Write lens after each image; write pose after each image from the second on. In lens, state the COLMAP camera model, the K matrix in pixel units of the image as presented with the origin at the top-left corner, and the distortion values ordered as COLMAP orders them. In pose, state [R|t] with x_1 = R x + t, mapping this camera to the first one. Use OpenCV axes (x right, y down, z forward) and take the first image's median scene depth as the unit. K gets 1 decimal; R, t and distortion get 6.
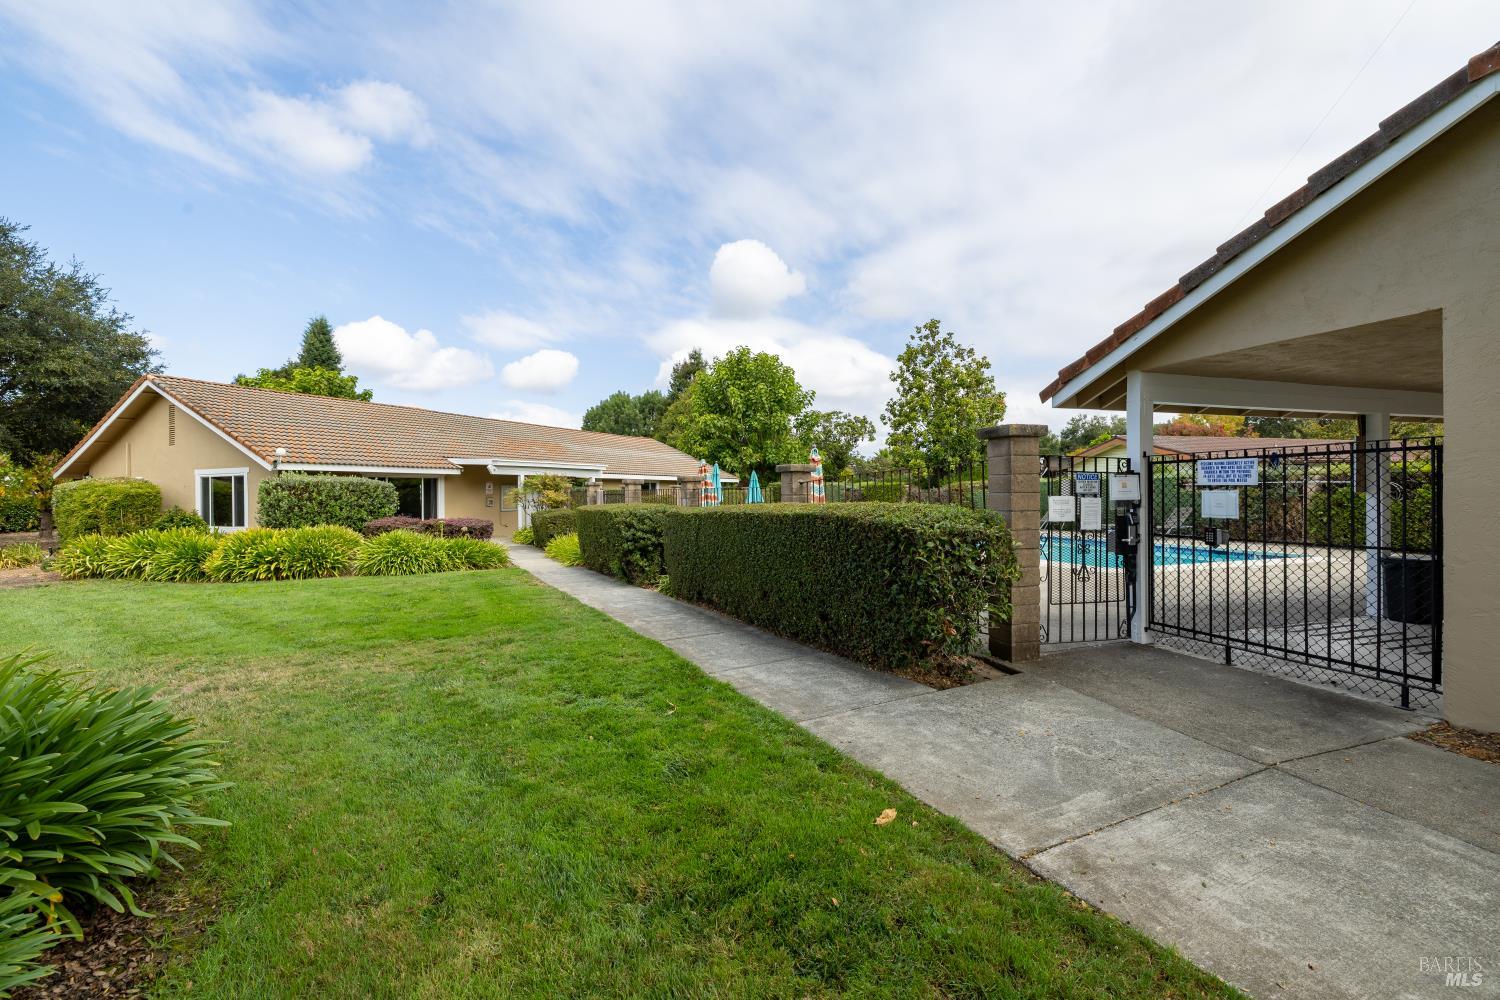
lens RADIAL K [[679.8, 0, 753.3], [0, 679.8, 522.0], [0, 0, 1]] dist [0.010609, 0.000132]
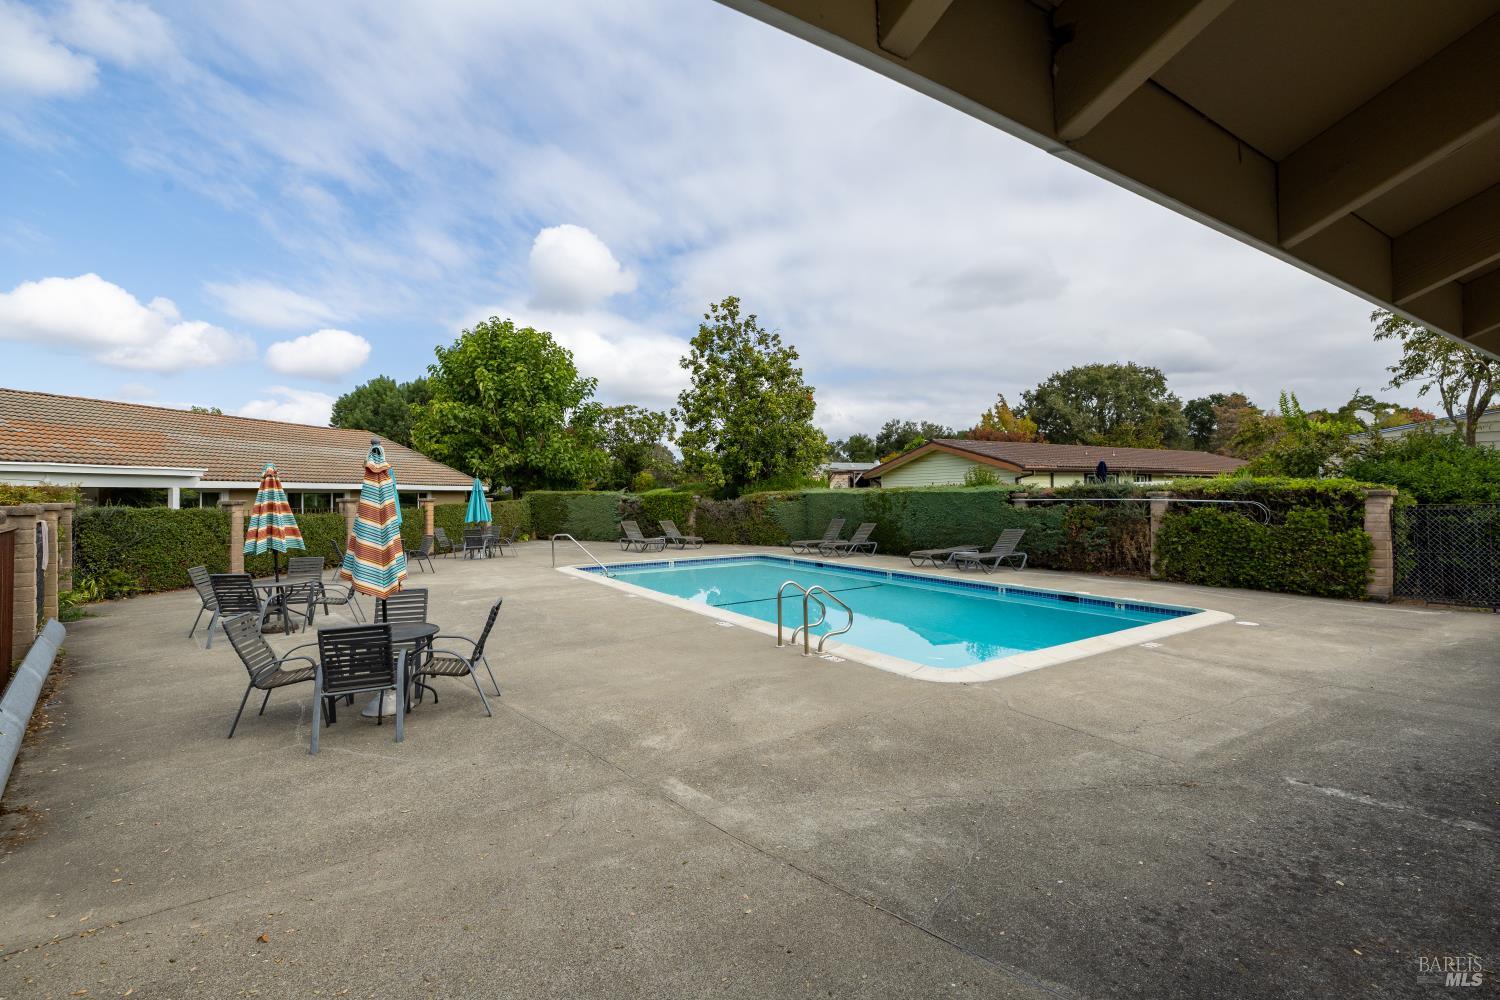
lens RADIAL K [[655.8, 0, 750.0], [0, 655.8, 500.0], [0, 0, 1]] dist [0.000097, 0.000068]
pose [[0.973341, -0.001245, 0.229361, 0.081499], [0.008071, 0.999552, -0.028824, -0.020162], [-0.229223, 0.029906, 0.972914, 0.176402]]
